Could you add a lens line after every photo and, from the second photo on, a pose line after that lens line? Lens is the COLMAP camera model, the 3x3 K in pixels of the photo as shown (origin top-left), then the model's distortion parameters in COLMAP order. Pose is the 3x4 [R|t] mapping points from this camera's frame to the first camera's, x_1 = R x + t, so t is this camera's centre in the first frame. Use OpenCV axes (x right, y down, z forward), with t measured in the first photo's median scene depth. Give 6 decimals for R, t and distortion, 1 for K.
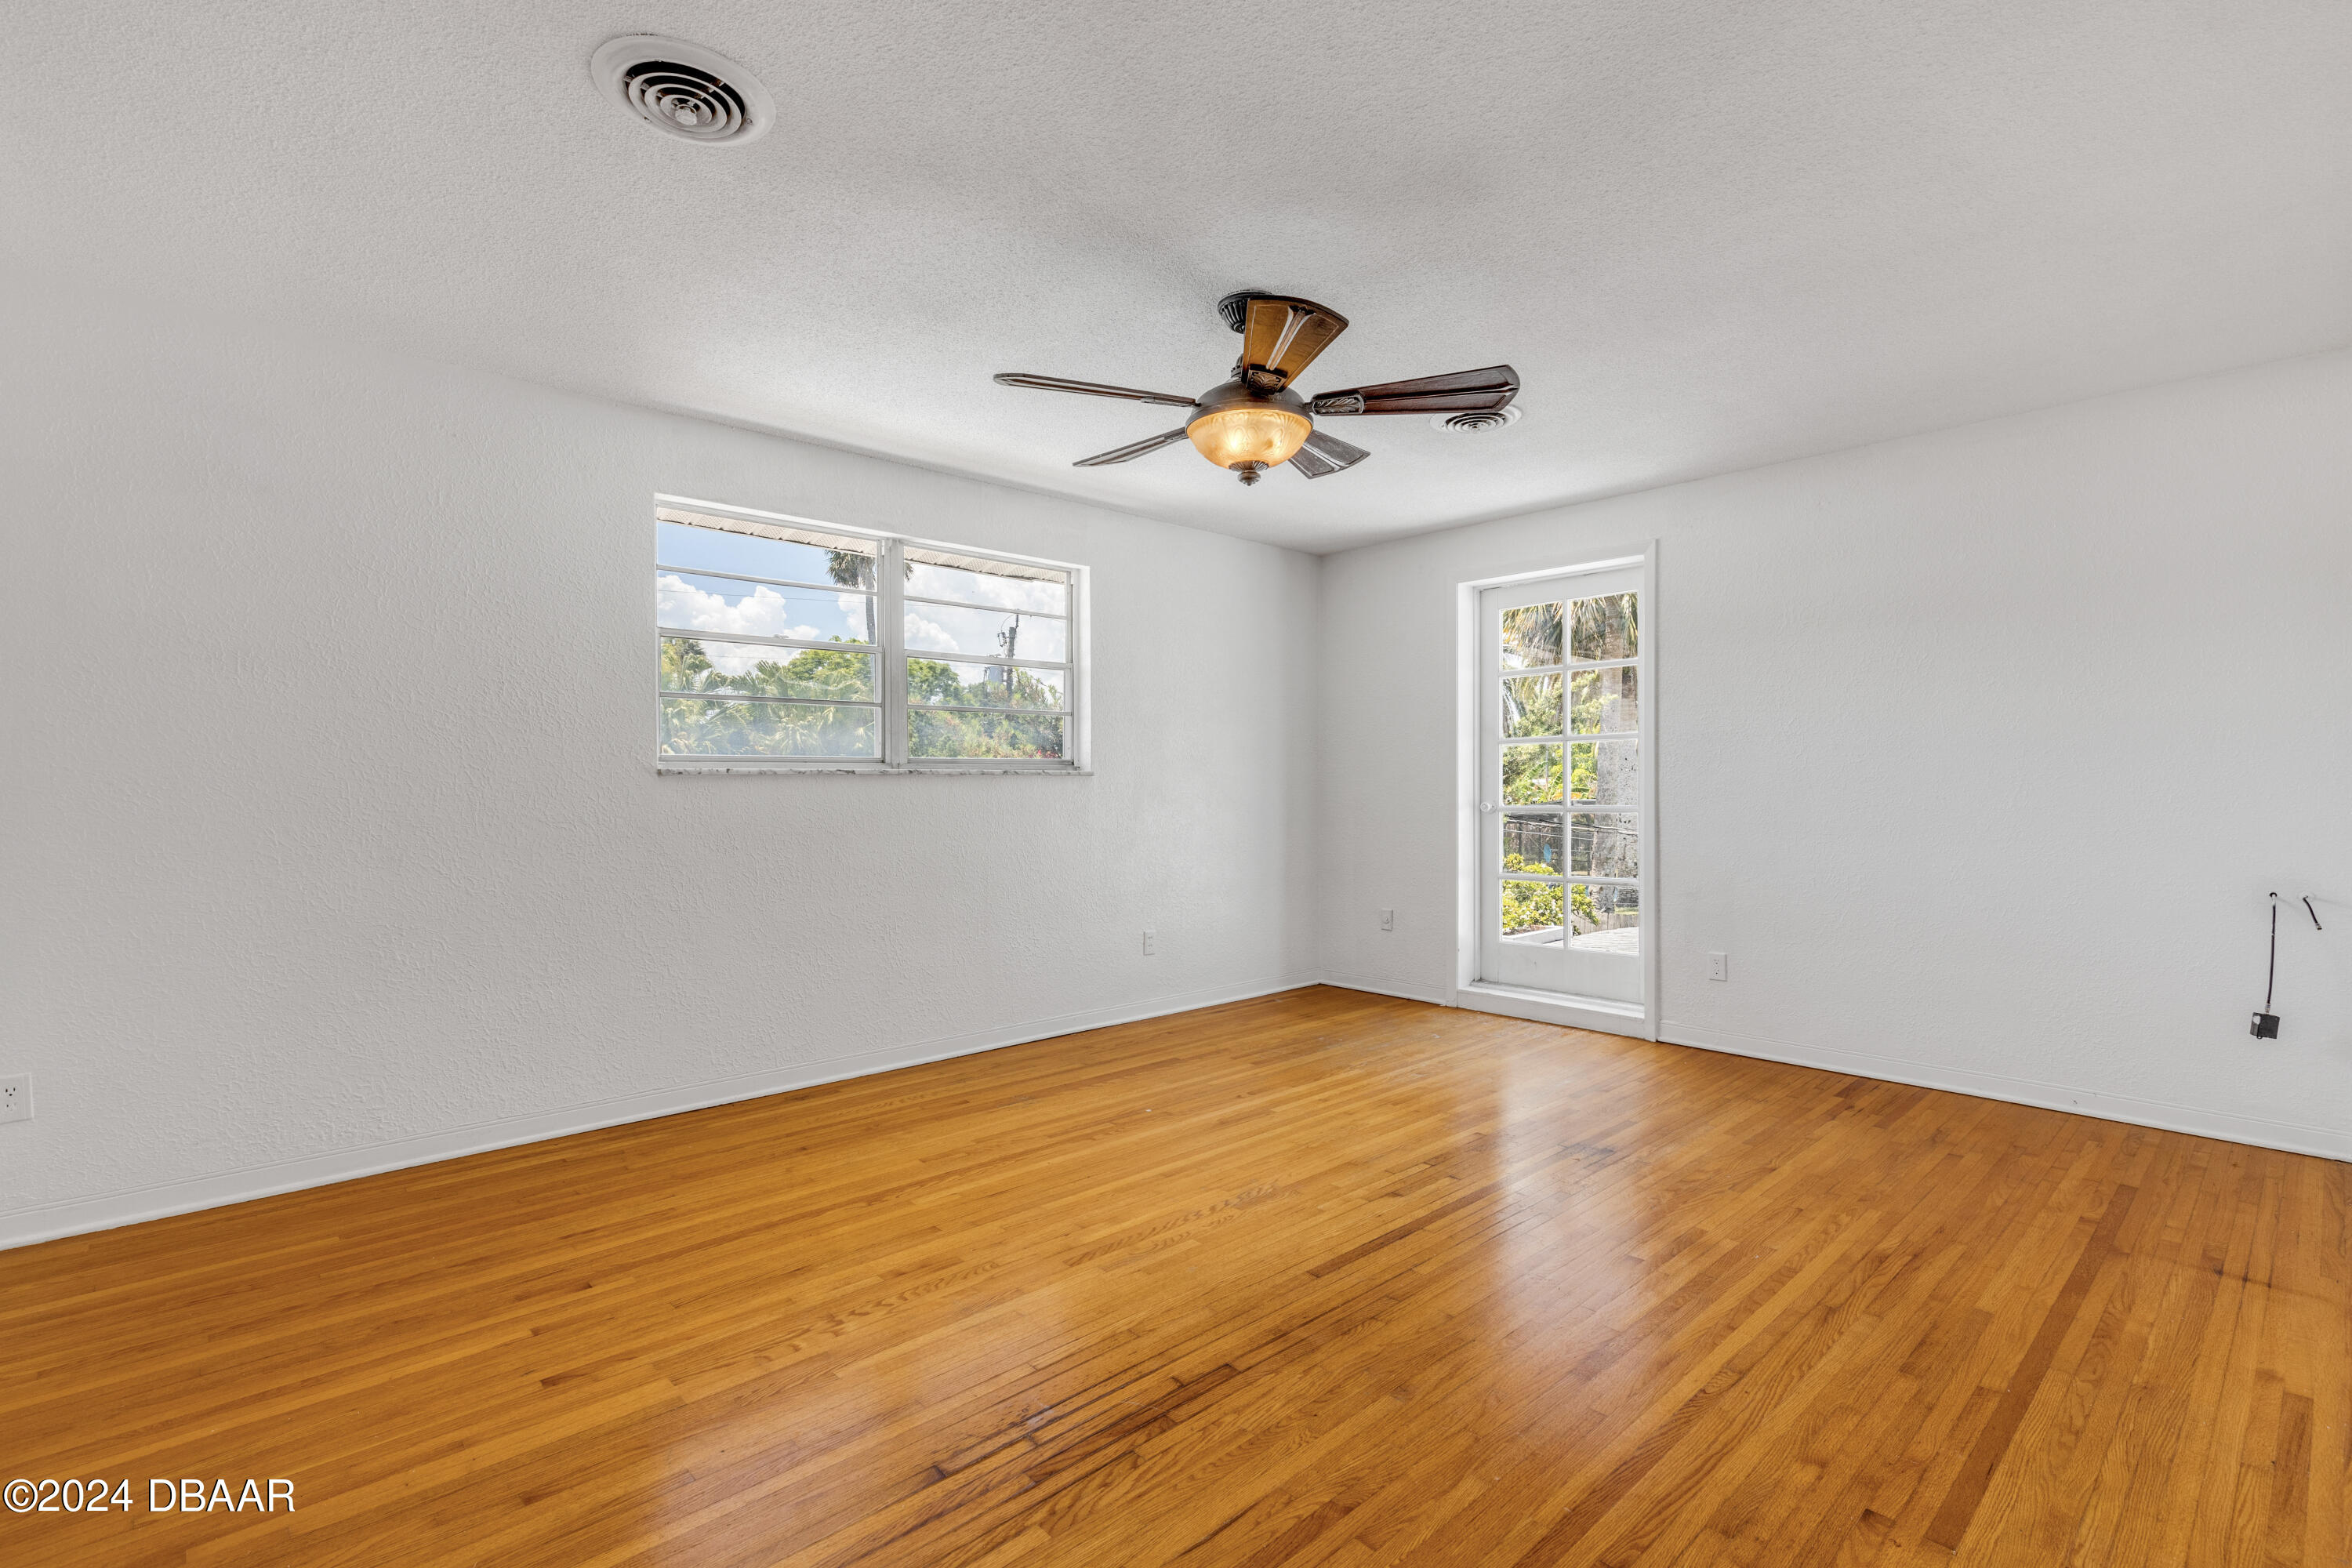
lens RADIAL K [[1053.1, 0, 1176.0], [0, 1053.1, 784.0], [0, 0, 1]] dist [0.001129, -0.000277]
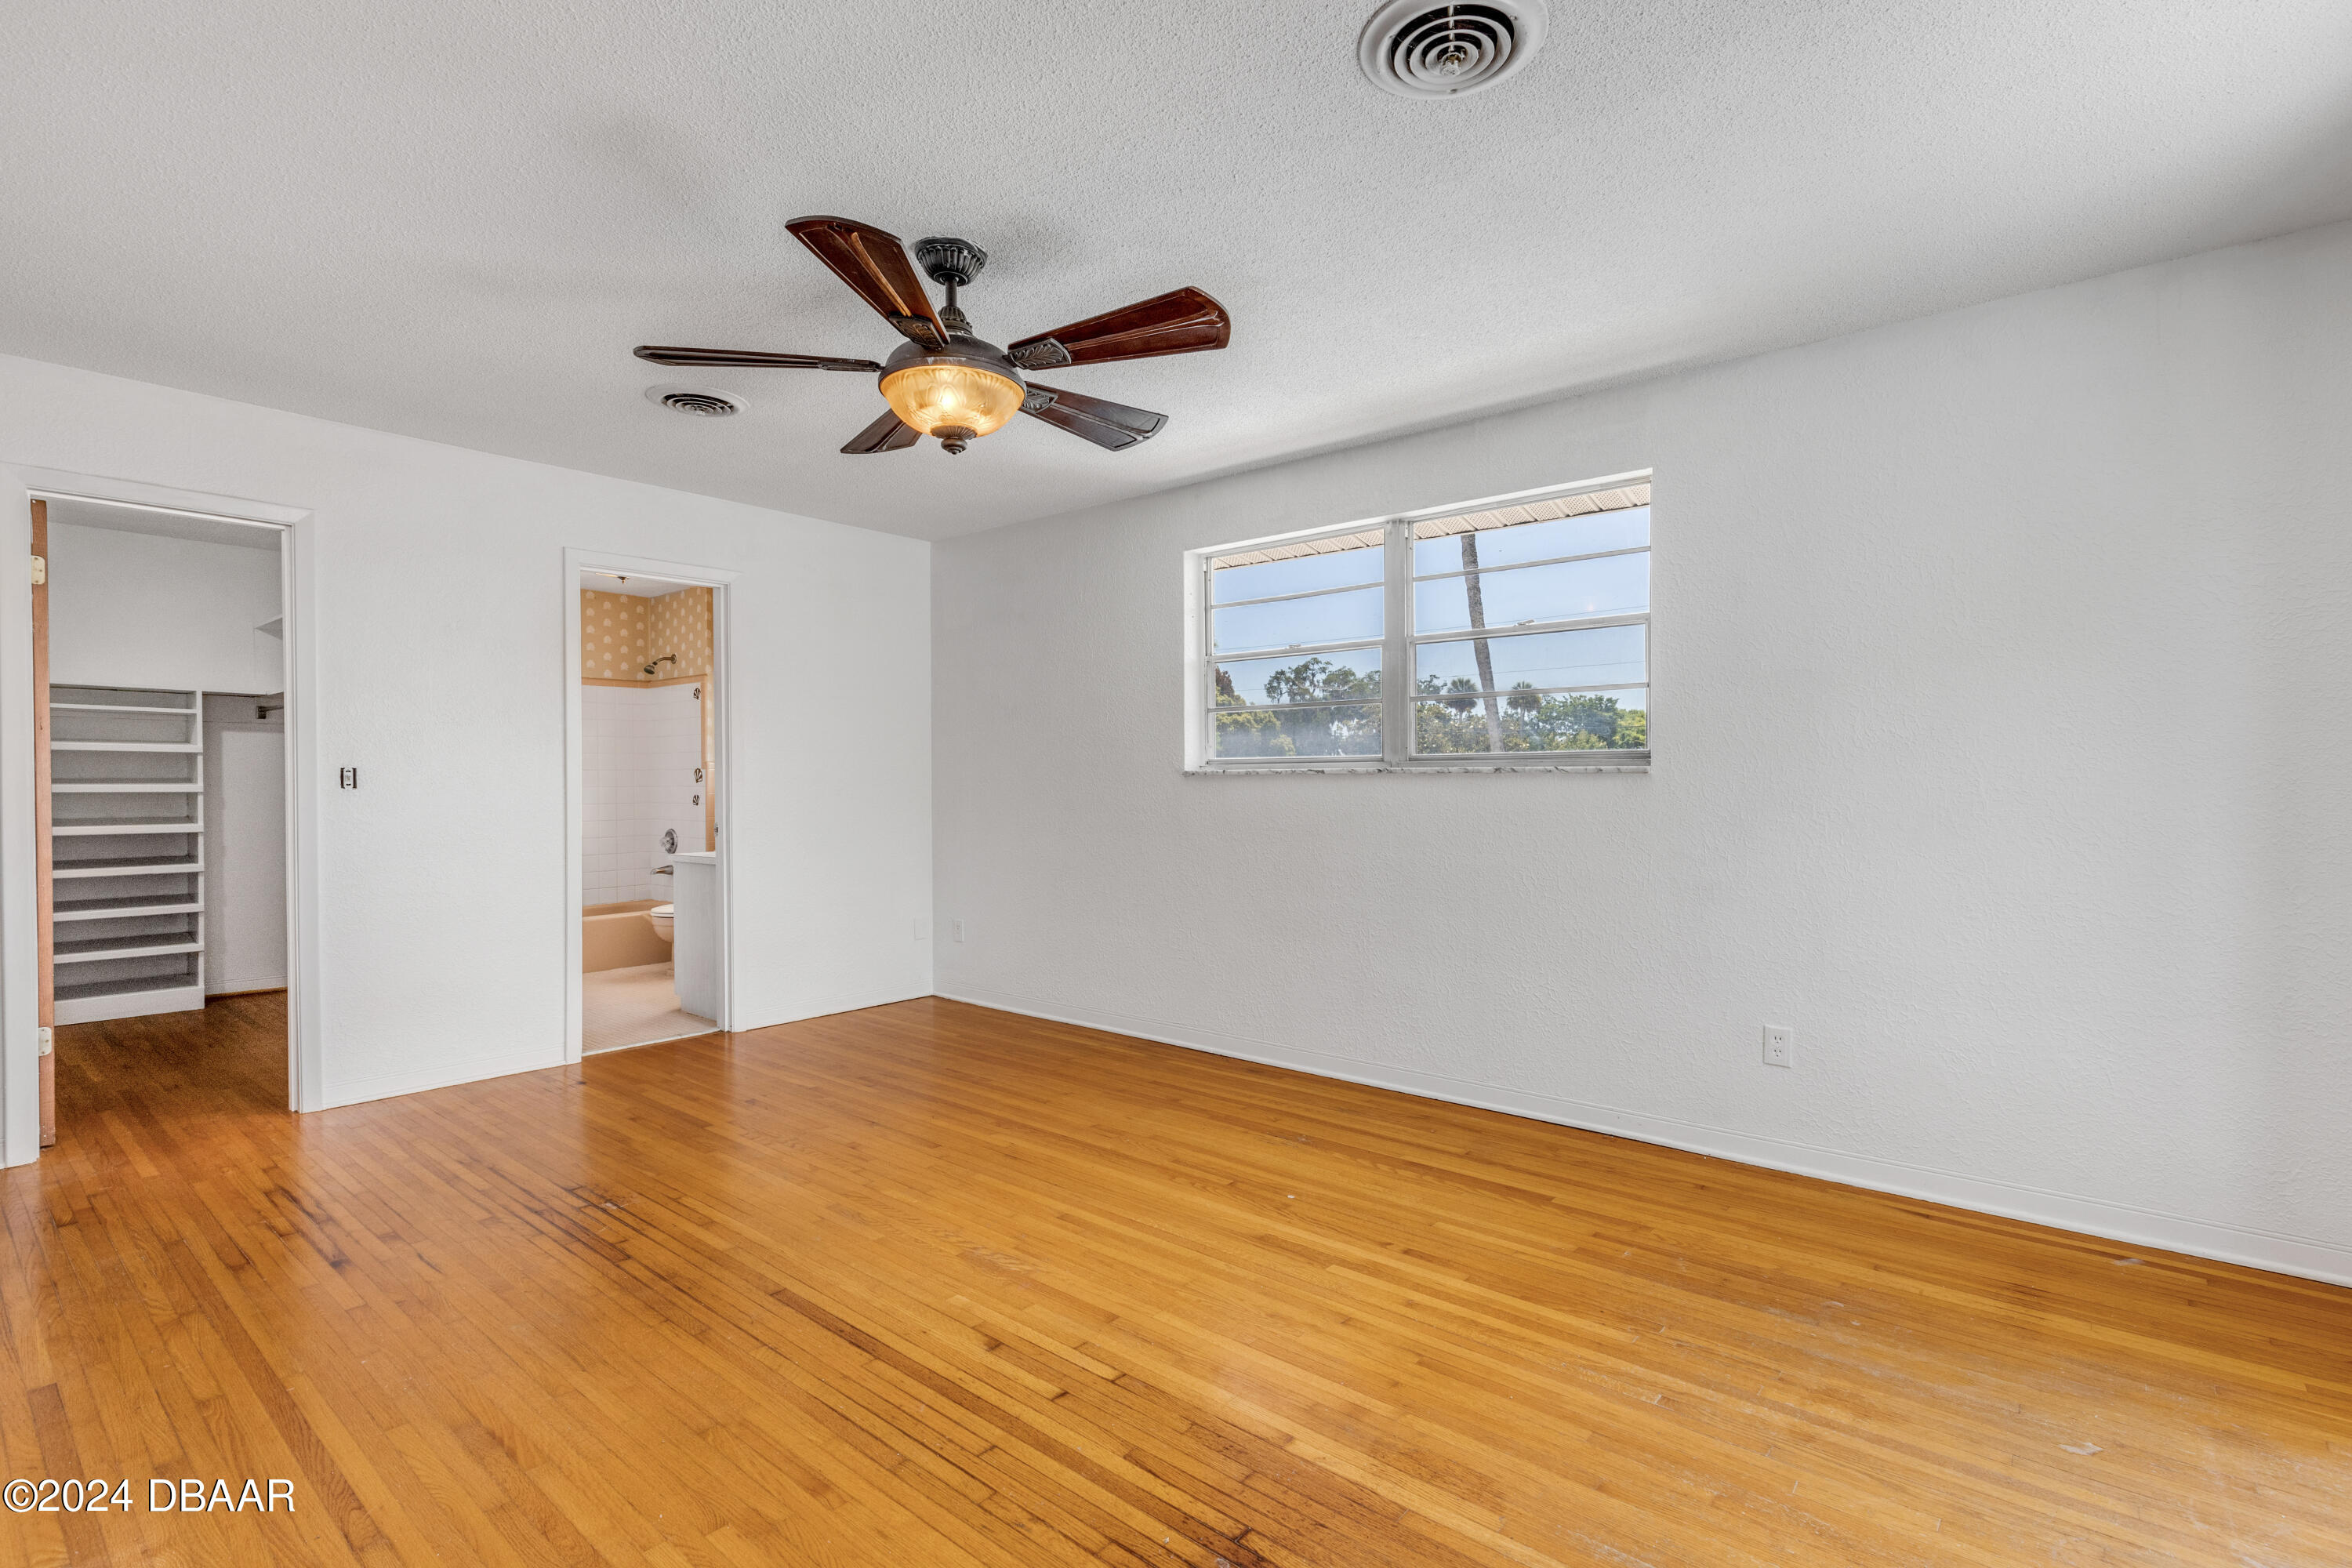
lens RADIAL K [[1092.8, 0, 1228.9], [0, 1092.8, 786.0], [0, 0, 1]] dist [0.003266, 0.000075]
pose [[0.149870, 0.007290, -0.988679, 0.863242], [-0.003981, 0.999969, 0.006770, -0.005661], [0.988698, 0.002922, 0.149894, 0.917725]]
